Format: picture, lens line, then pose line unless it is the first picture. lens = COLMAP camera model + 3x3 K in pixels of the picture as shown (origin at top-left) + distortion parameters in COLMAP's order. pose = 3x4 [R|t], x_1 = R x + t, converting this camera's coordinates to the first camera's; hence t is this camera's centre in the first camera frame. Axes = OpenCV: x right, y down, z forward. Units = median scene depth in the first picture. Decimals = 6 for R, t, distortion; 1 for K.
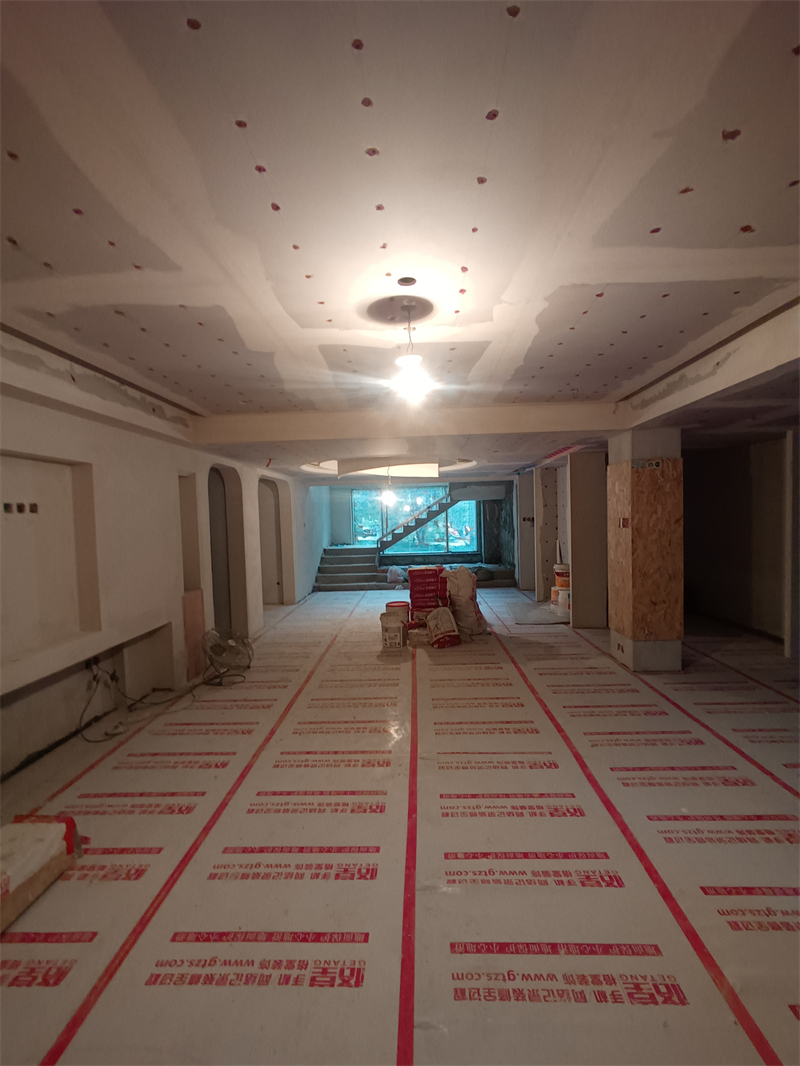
lens RADIAL K [[490.9, 0, 405.3], [0, 490.9, 536.6], [0, 0, 1]] dist [-0.004525, 0.004044]
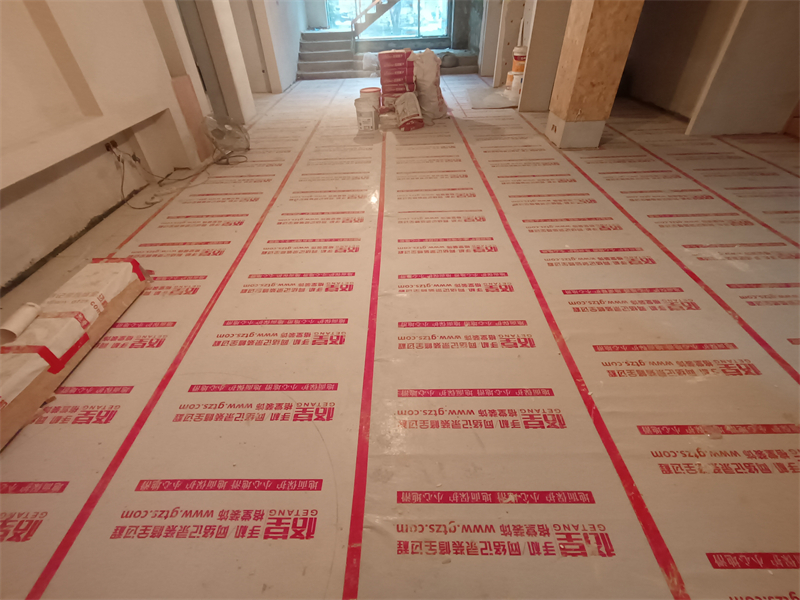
lens RADIAL K [[368.4, 0, 396.0], [0, 368.4, 304.3], [0, 0, 1]] dist [-0.004525, 0.004044]
pose [[0.999579, -0.021528, 0.019433, 0.040112], [0.005250, 0.793332, 0.608767, 0.030244], [-0.028522, -0.608409, 0.793111, 0.051018]]
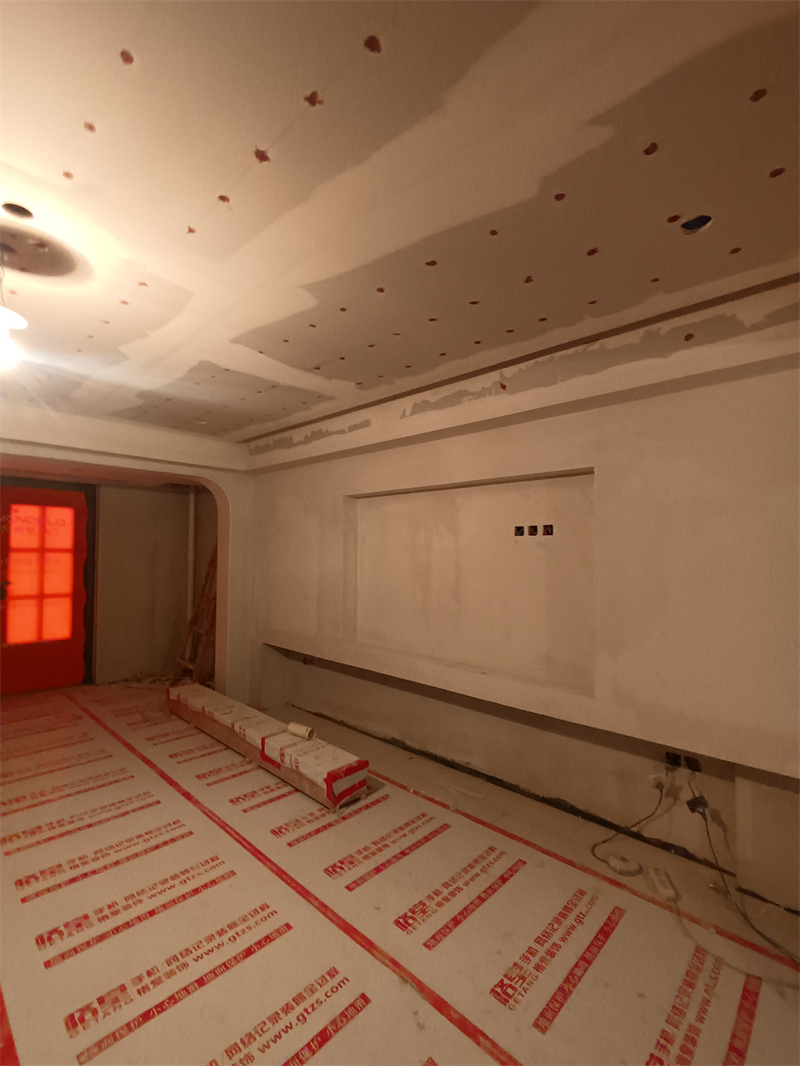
lens RADIAL K [[490.9, 0, 406.4], [0, 490.9, 536.0], [0, 0, 1]] dist [-0.004525, 0.004044]
pose [[-0.665273, 0.001024, -0.746600, 0.125966], [-0.018735, 0.999661, 0.018065, -0.067133], [0.746365, 0.026006, -0.665028, 1.630559]]
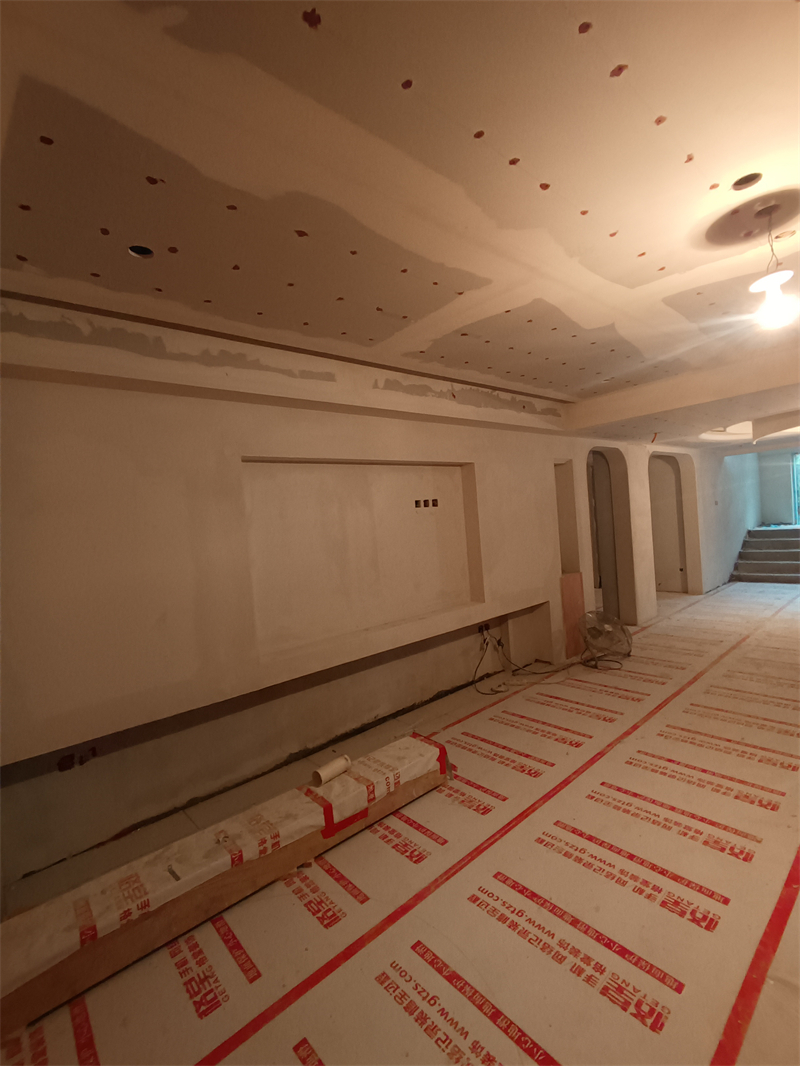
lens RADIAL K [[490.9, 0, 405.1], [0, 490.9, 535.1], [0, 0, 1]] dist [-0.004525, 0.004044]
pose [[0.689080, -0.002774, -0.724680, 0.142619], [0.027398, 0.999377, 0.022226, -0.004203], [0.724167, -0.035171, 0.688727, 0.058116]]
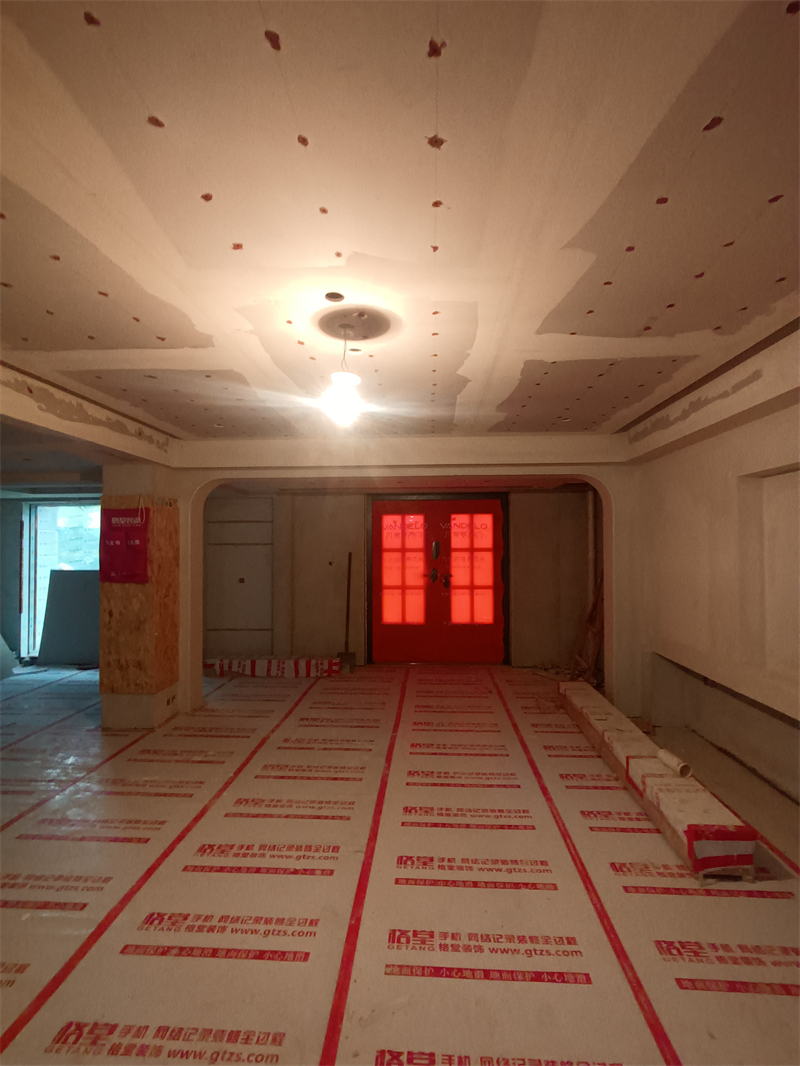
lens RADIAL K [[490.9, 0, 405.2], [0, 490.9, 536.0], [0, 0, 1]] dist [-0.004525, 0.004044]
pose [[-0.999136, 0.035749, 0.021218, -0.099724], [0.036105, 0.999209, 0.016668, -0.065990], [-0.020605, 0.017420, -0.999636, 1.663897]]
